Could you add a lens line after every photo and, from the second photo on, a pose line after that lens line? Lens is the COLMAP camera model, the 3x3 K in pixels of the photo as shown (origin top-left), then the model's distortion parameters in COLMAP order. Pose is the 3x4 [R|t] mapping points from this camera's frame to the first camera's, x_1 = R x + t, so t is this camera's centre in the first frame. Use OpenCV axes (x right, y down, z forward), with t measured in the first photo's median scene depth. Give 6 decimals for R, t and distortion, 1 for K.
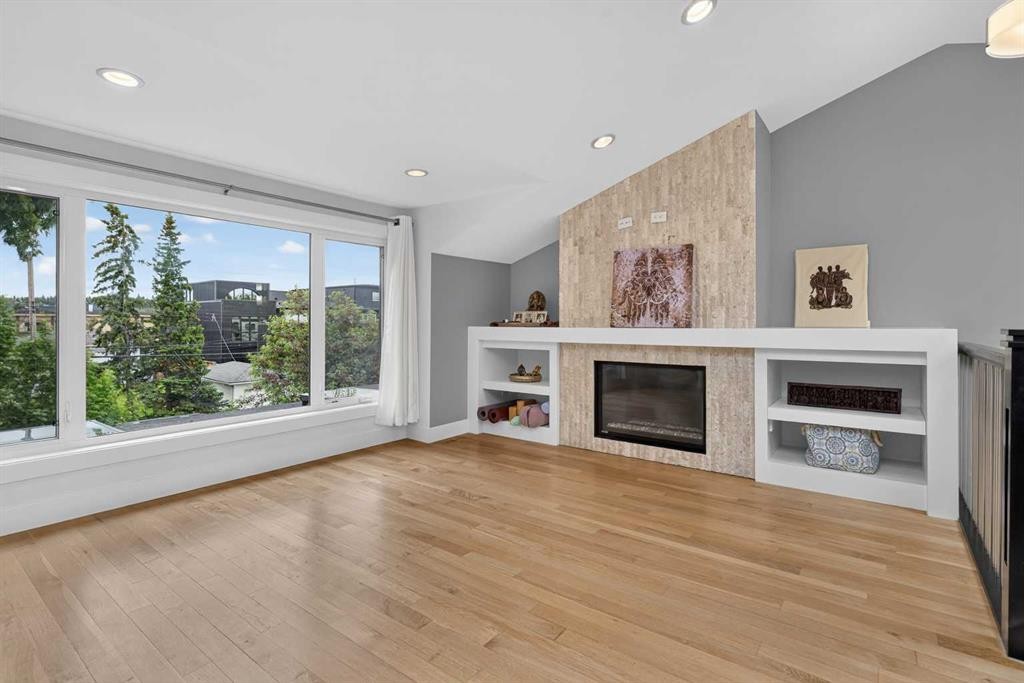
lens RADIAL K [[492.0, 0, 511.1], [0, 492.0, 322.8], [0, 0, 1]] dist [-0.001036, -0.000220]
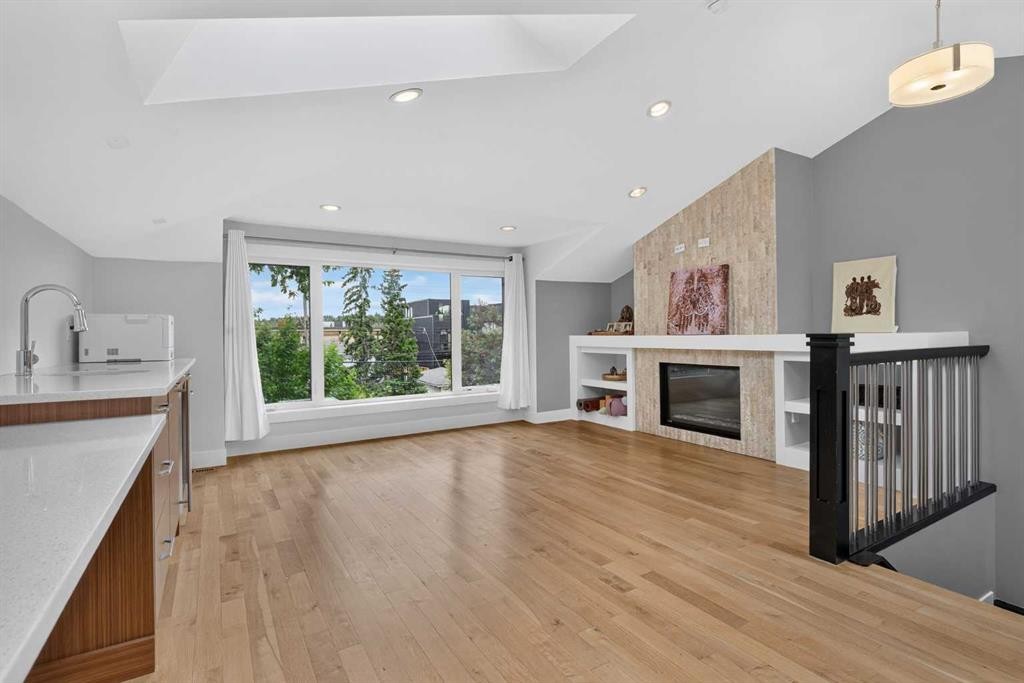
lens RADIAL K [[484.6, 0, 513.7], [0, 484.6, 341.9], [0, 0, 1]] dist [-0.001225, 0.000298]
pose [[0.931973, -0.006931, -0.362462, 0.268109], [0.014008, 0.999759, 0.016901, 0.000745], [0.362258, -0.020829, 0.931845, -0.248740]]
